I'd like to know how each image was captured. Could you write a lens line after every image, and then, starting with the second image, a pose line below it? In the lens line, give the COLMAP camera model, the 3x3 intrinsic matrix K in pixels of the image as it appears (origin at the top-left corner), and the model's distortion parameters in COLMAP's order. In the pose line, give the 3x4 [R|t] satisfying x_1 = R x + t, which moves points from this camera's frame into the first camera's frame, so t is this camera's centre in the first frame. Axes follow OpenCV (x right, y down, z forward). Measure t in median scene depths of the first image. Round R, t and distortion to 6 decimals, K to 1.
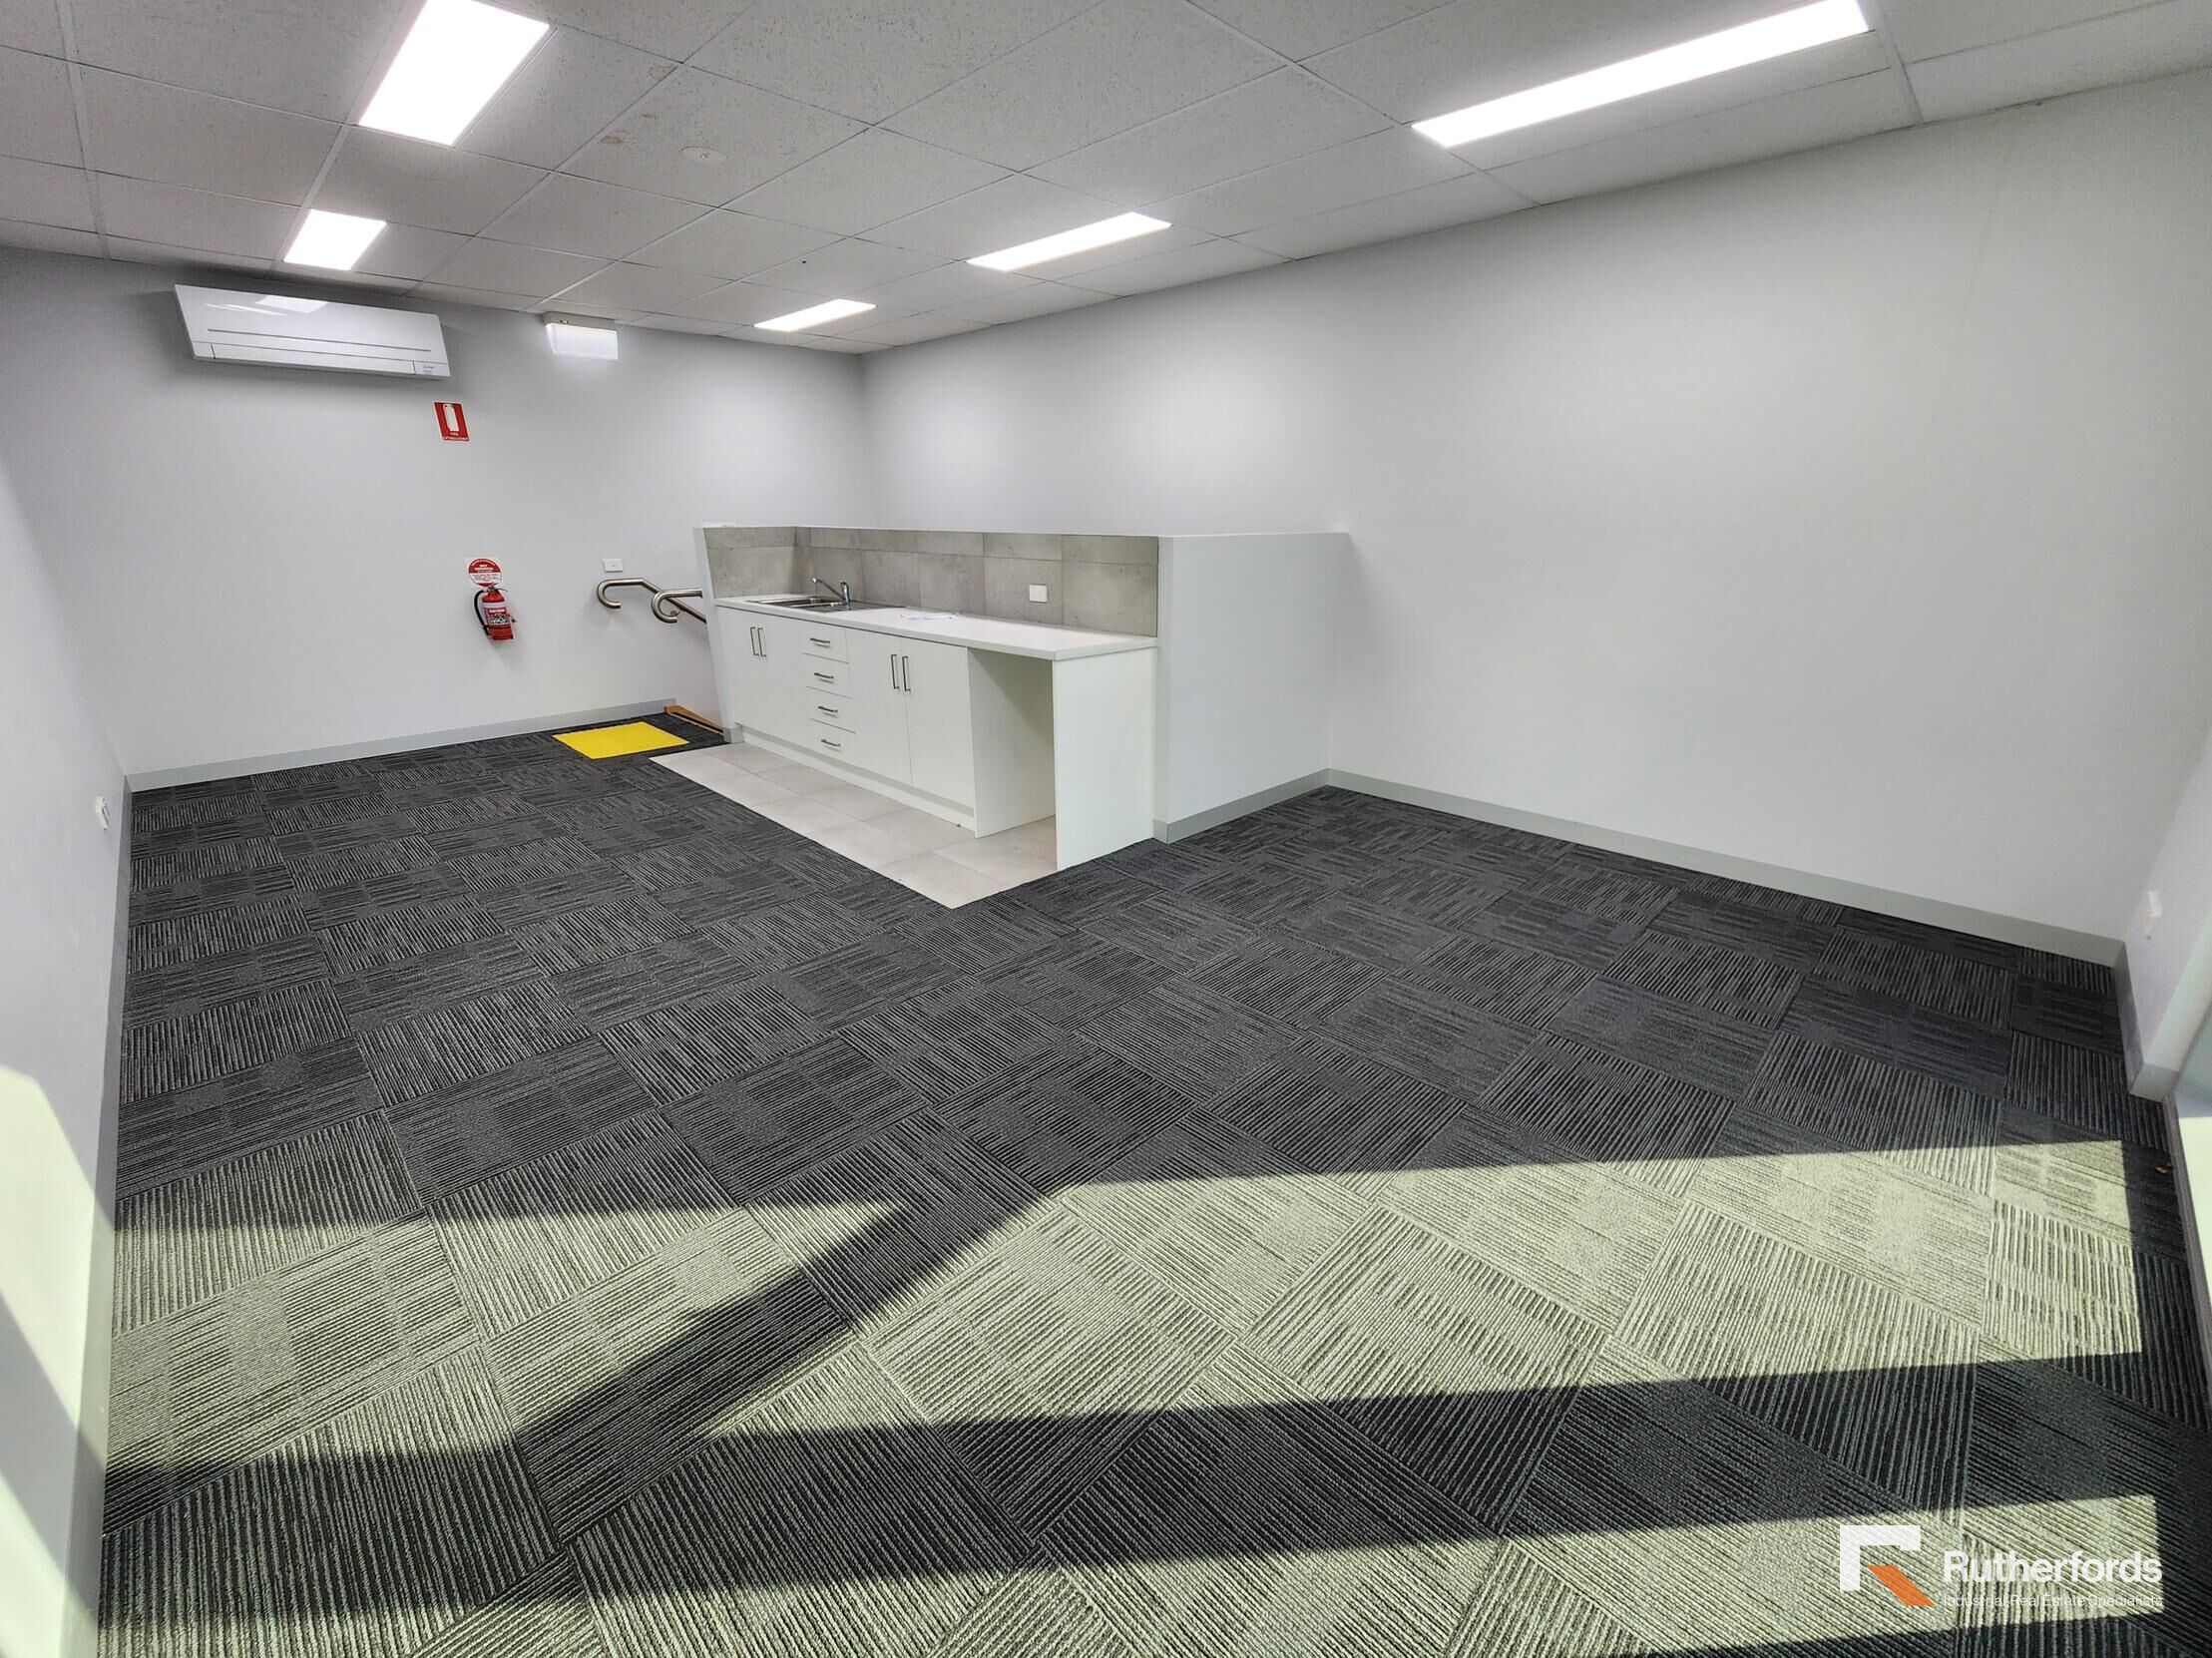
lens RADIAL K [[903.4, 0, 1113.8], [0, 903.4, 826.5], [0, 0, 1]] dist [0.000304, -0.000131]
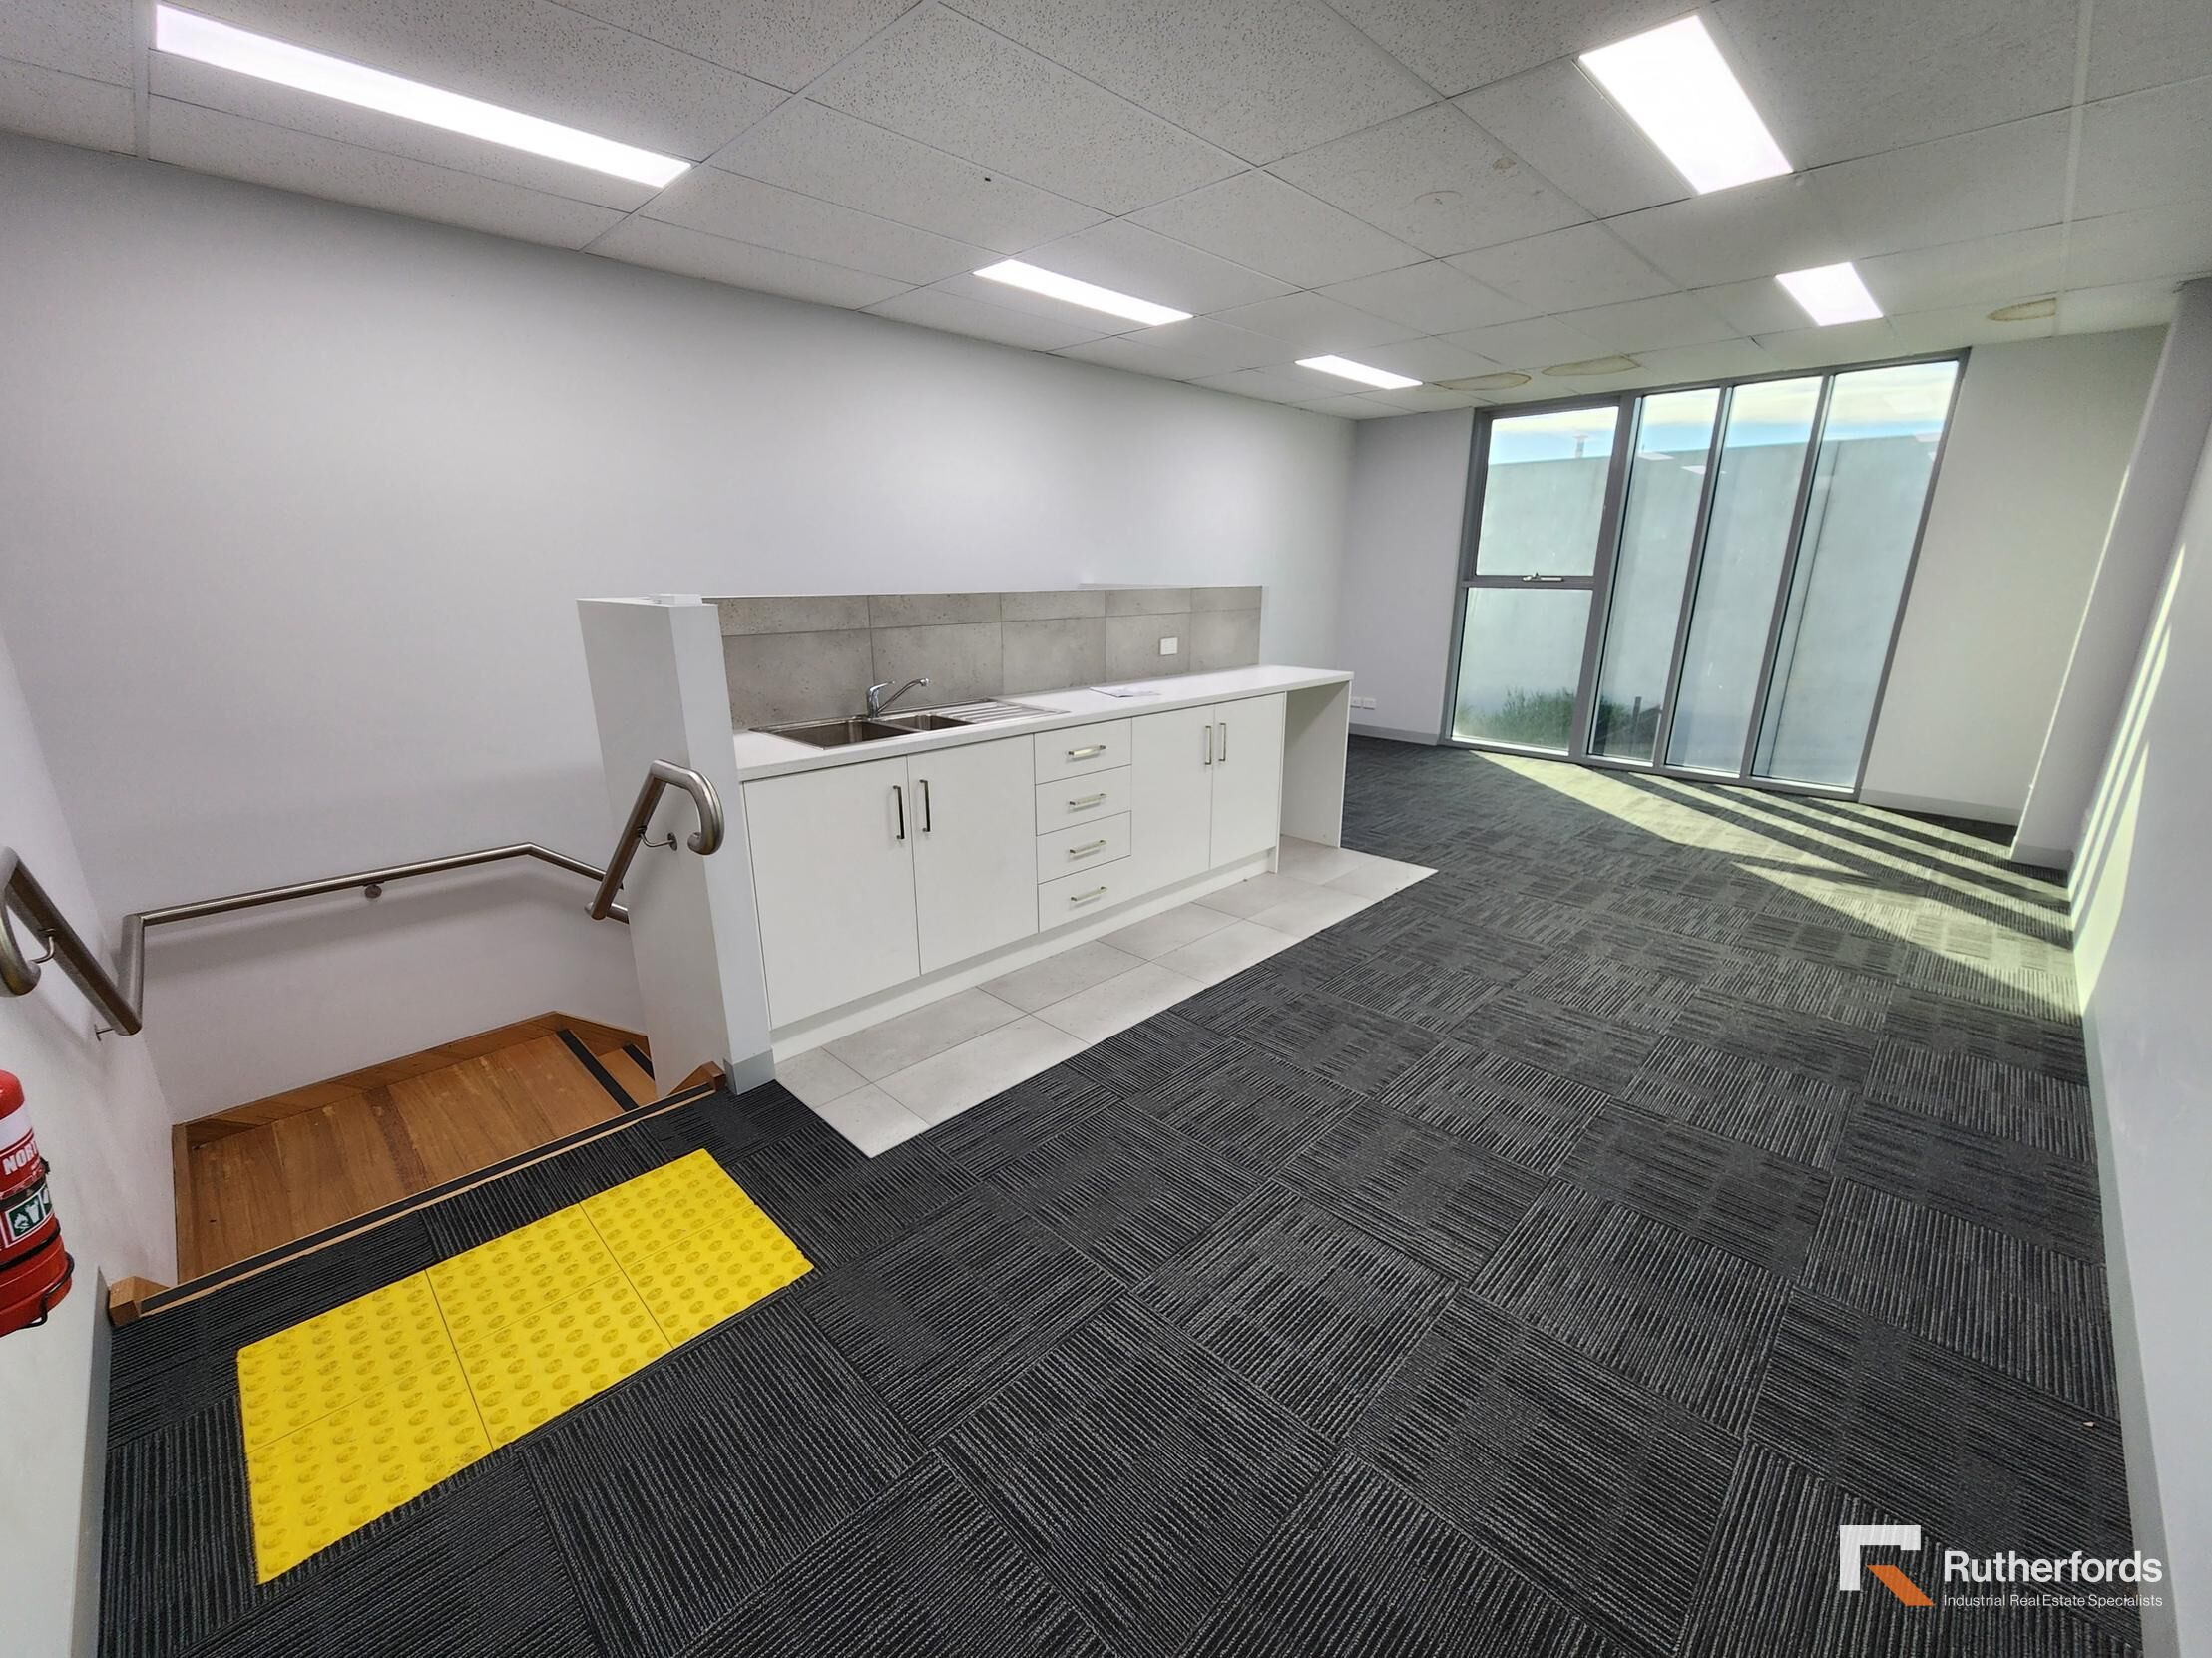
lens RADIAL K [[903.4, 0, 1112.6], [0, 903.4, 832.1], [0, 0, 1]] dist [0.000304, -0.000131]
pose [[-0.004275, -0.284444, 0.958683, -1.462105], [0.328669, 0.905031, 0.269991, -0.479794], [-0.944436, 0.316243, 0.089619, 1.366886]]
